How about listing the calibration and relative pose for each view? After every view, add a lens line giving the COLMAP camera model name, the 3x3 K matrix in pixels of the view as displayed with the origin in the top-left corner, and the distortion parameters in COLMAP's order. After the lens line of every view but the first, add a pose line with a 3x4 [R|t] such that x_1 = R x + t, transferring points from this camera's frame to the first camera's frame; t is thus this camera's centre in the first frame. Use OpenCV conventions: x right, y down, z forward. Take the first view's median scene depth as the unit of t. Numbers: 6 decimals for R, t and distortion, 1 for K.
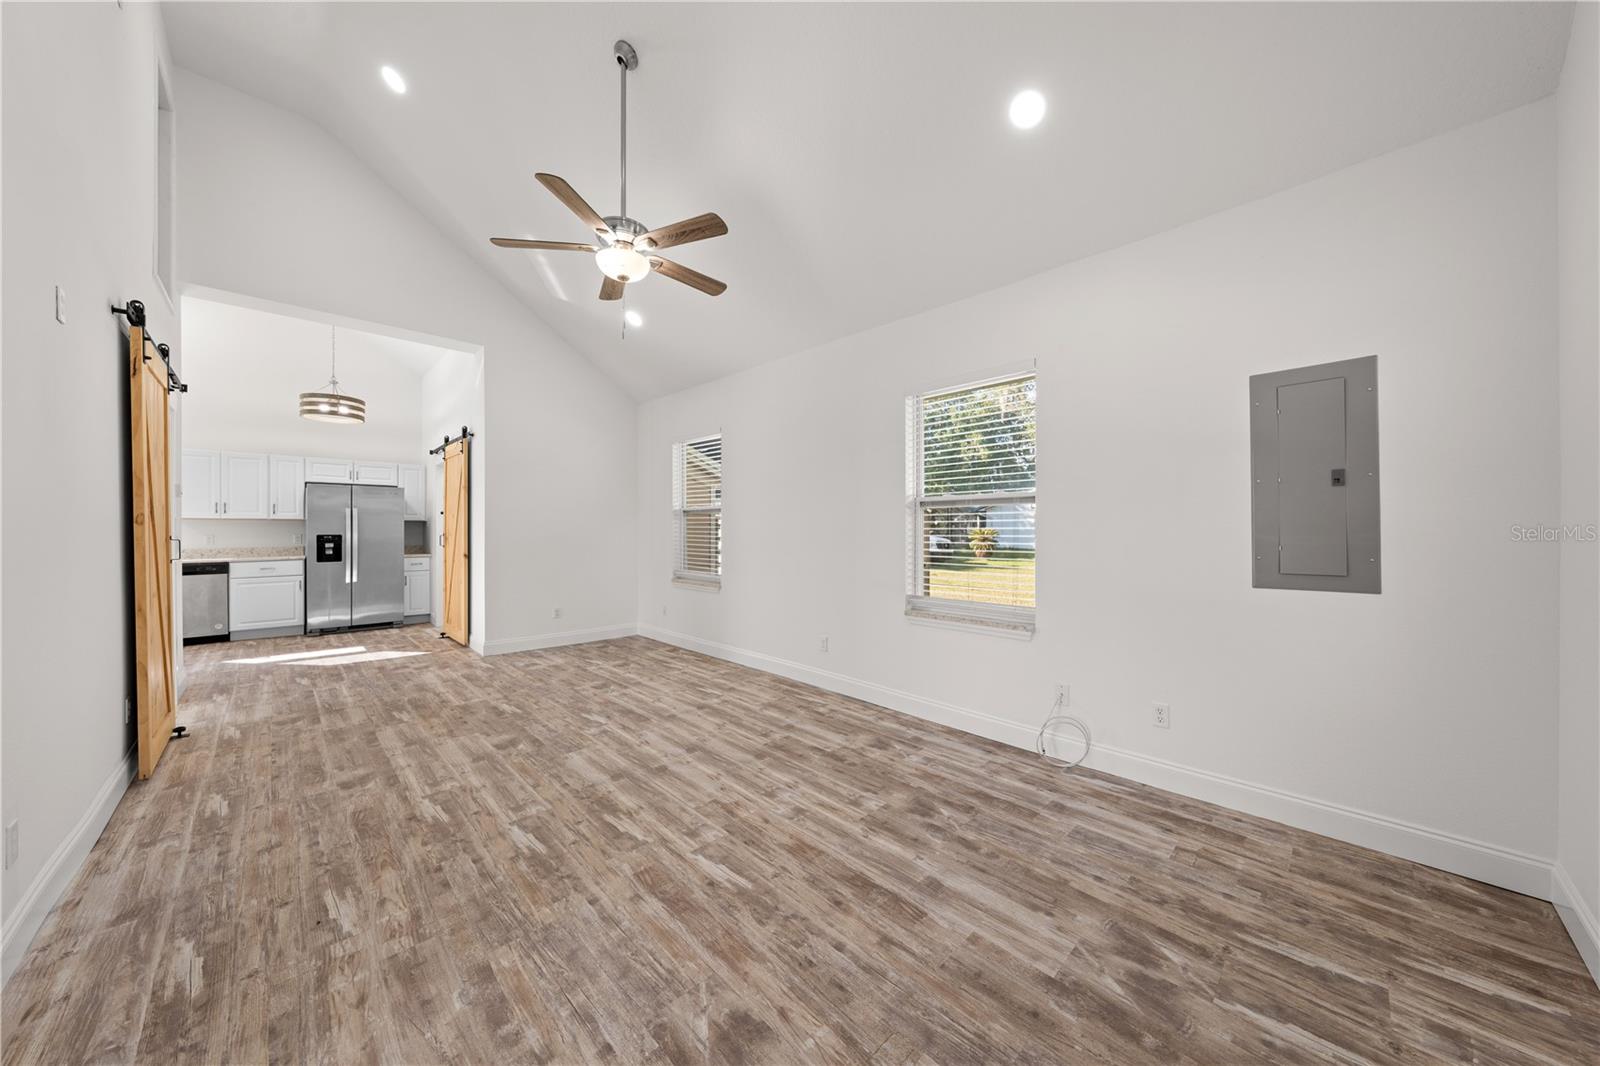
lens RADIAL K [[542.2, 0, 806.7], [0, 542.2, 538.9], [0, 0, 1]] dist [-0.004855, 0.000647]
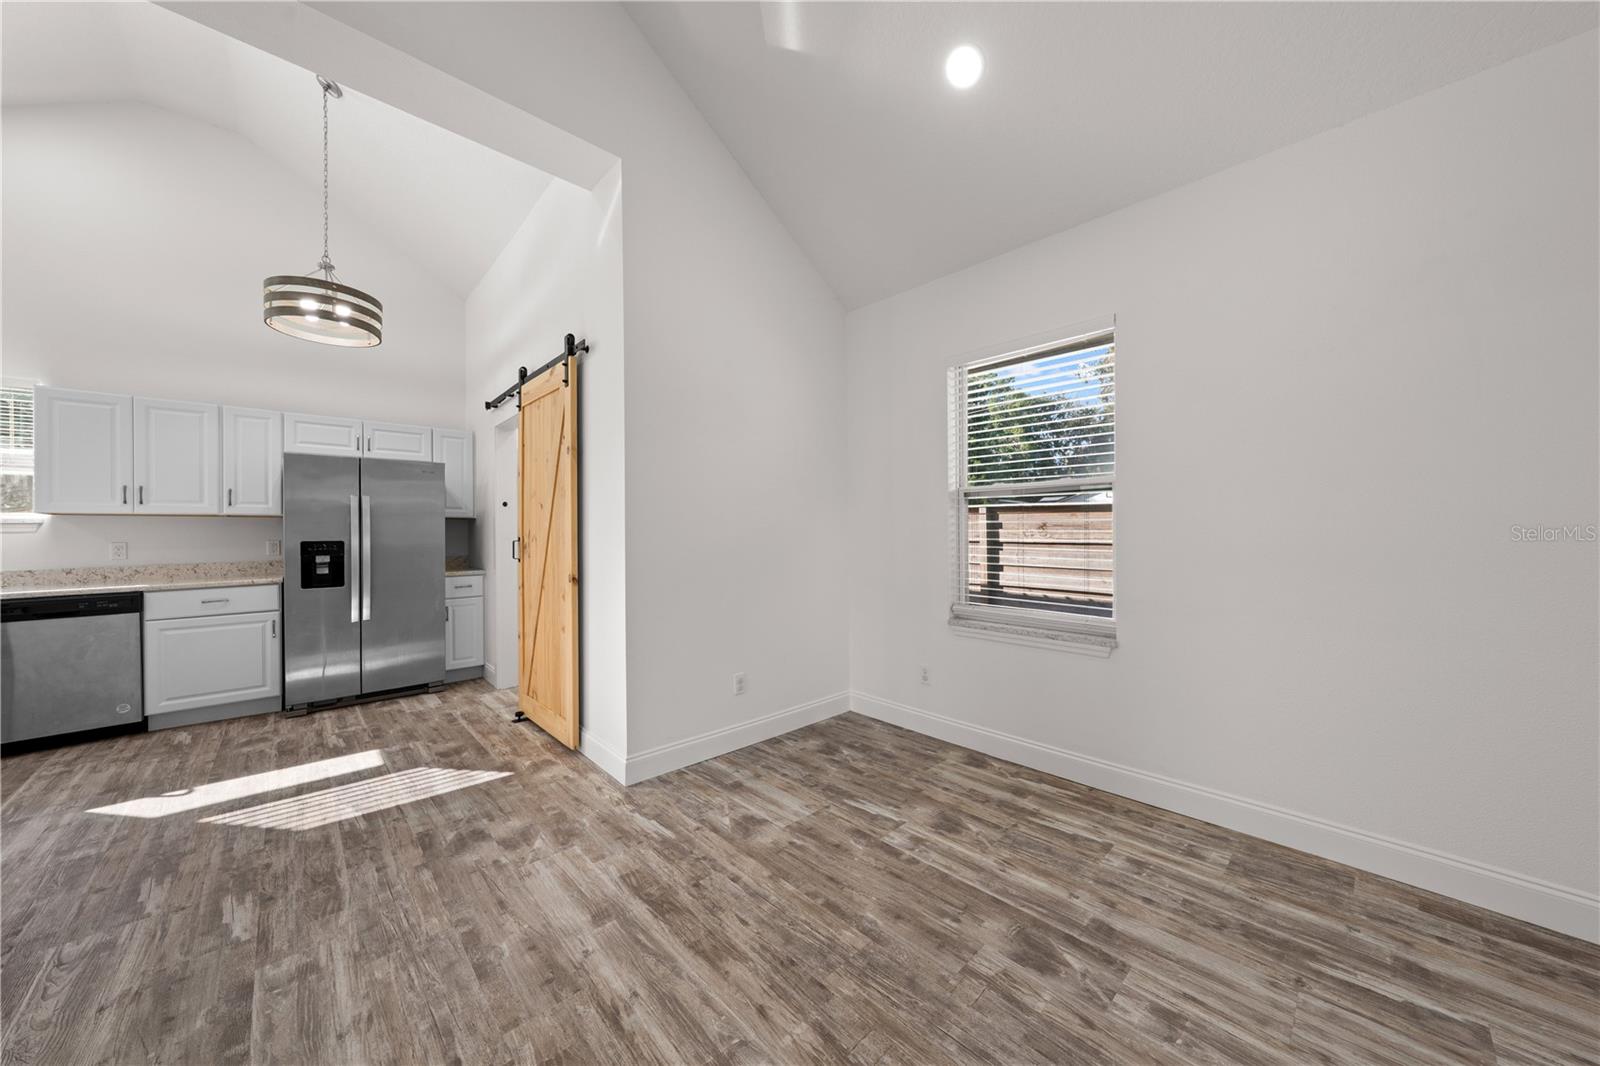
lens RADIAL K [[542.2, 0, 804.7], [0, 542.2, 539.7], [0, 0, 1]] dist [-0.004855, 0.000647]
pose [[0.999846, -0.006052, -0.016482, -0.693369], [0.006034, 0.999981, -0.001184, -0.010103], [0.016489, 0.001085, 0.999863, 0.833800]]
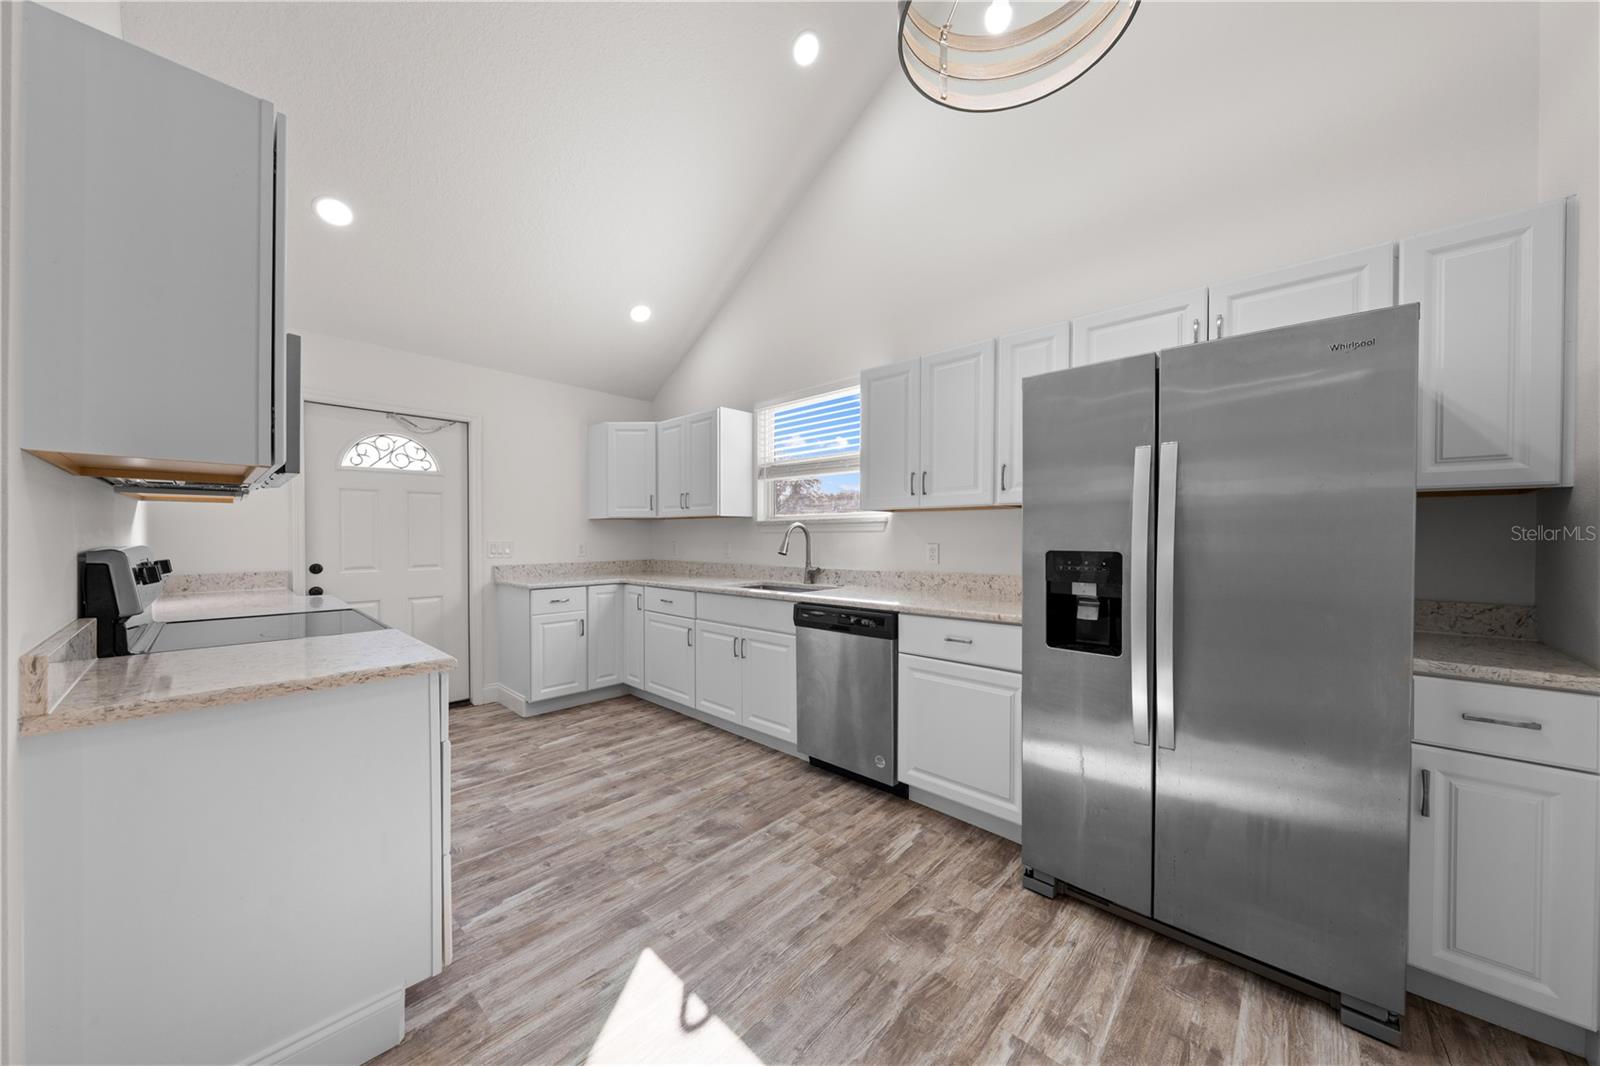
lens RADIAL K [[542.2, 0, 799.4], [0, 542.2, 538.0], [0, 0, 1]] dist [-0.004855, 0.000647]
pose [[0.048539, 0.007579, -0.998793, -0.893221], [-0.015935, 0.999850, 0.006812, -0.016581], [0.998694, 0.015585, 0.048652, 1.150035]]
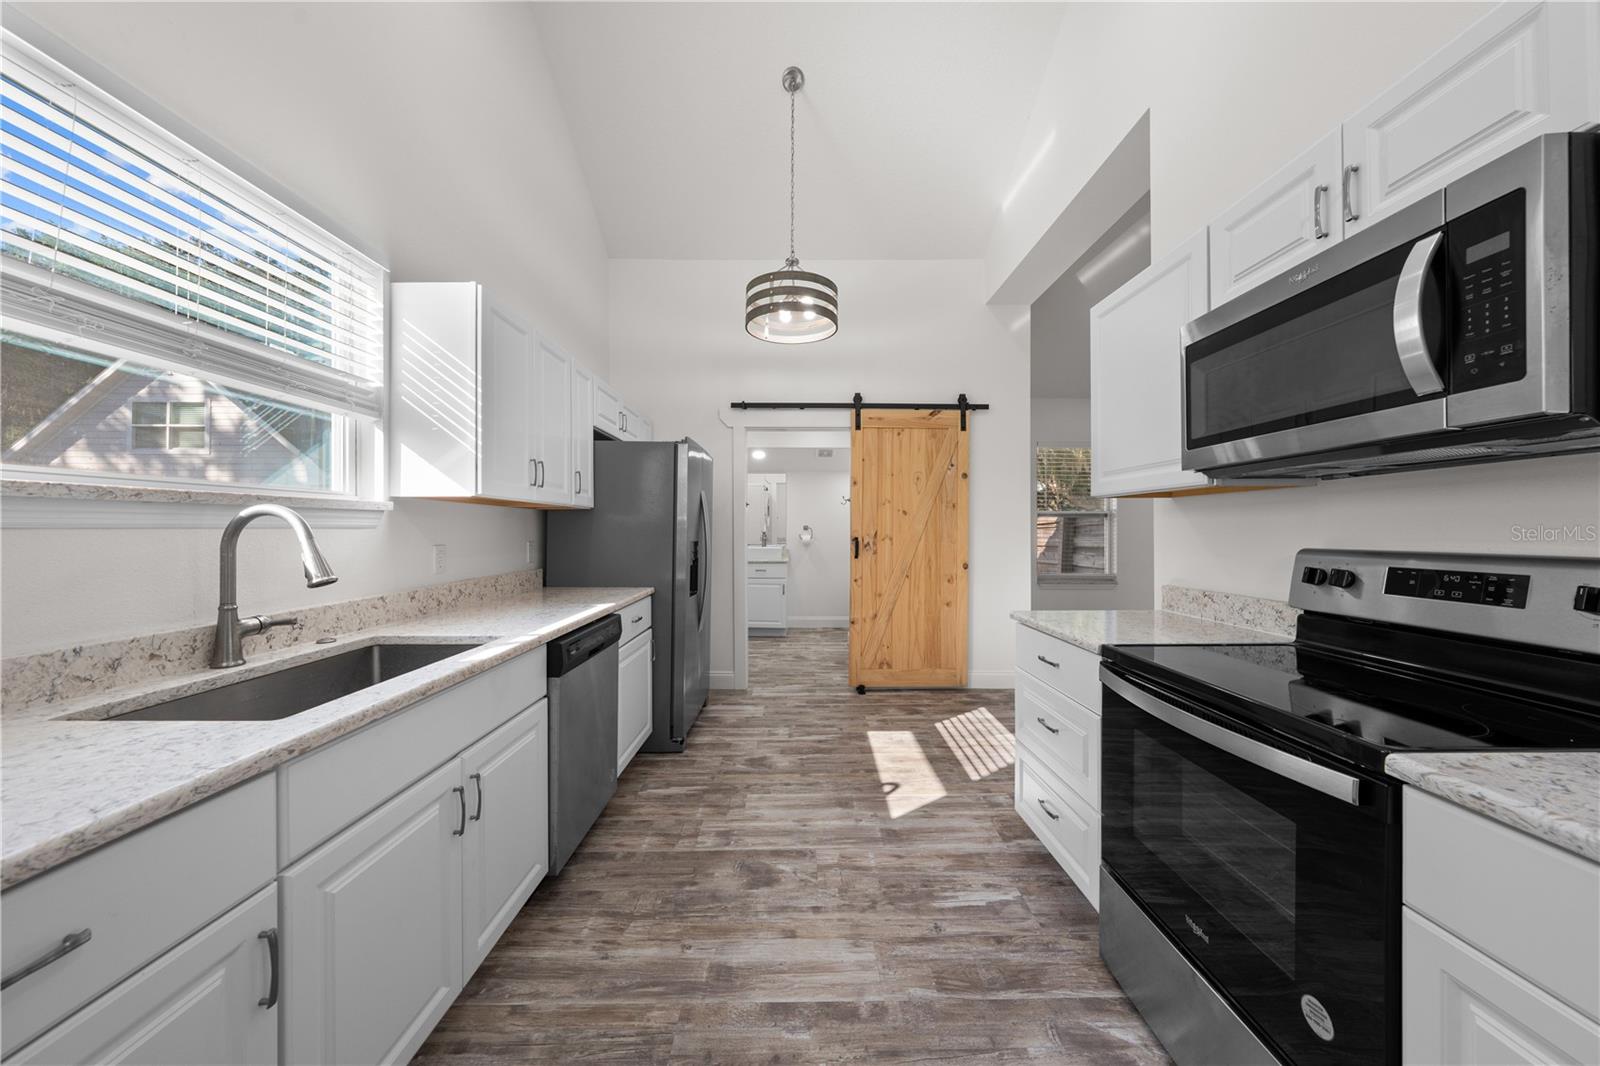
lens RADIAL K [[542.2, 0, 803.8], [0, 542.2, 531.1], [0, 0, 1]] dist [-0.004855, 0.000647]
pose [[0.690999, 0.000607, 0.722855, -1.318564], [0.009465, 0.999906, -0.009887, -0.014115], [-0.722794, 0.013674, 0.690929, 0.946428]]
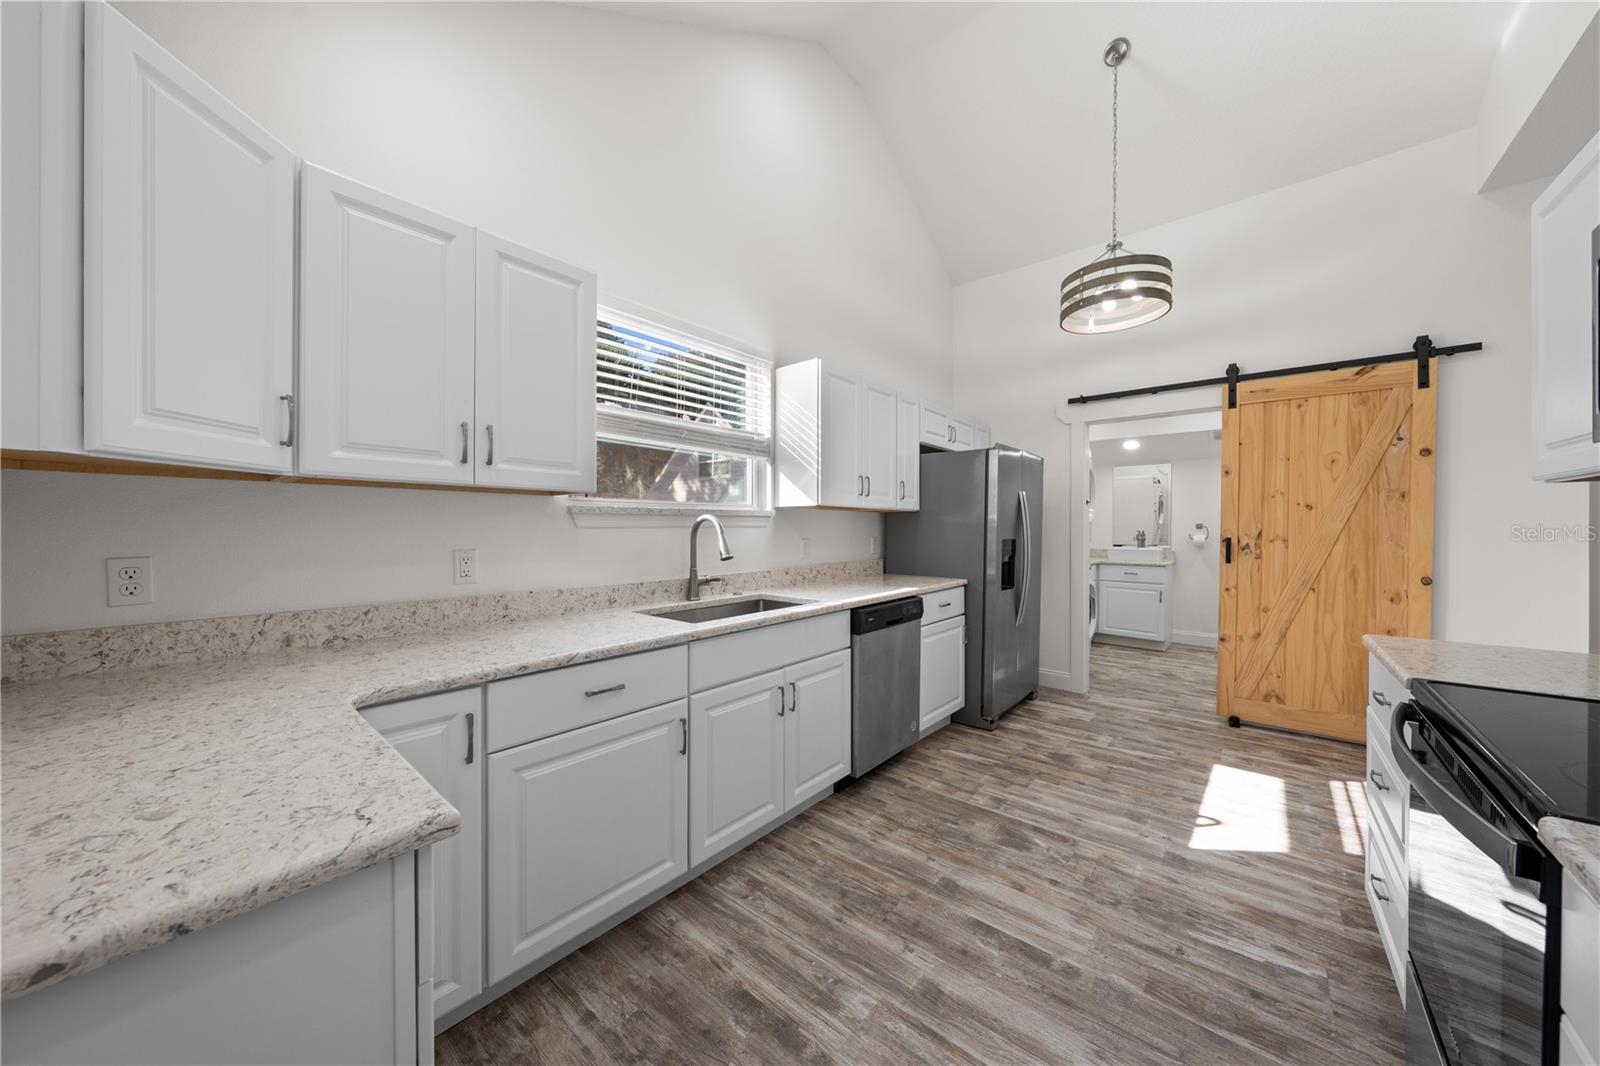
lens RADIAL K [[542.2, 0, 800.2], [0, 542.2, 530.9], [0, 0, 1]] dist [-0.004855, 0.000647]
pose [[0.995935, 0.003212, 0.090017, -1.289110], [-0.002335, 0.999949, -0.009843, -0.013432], [-0.090044, 0.009593, 0.995892, 0.872993]]
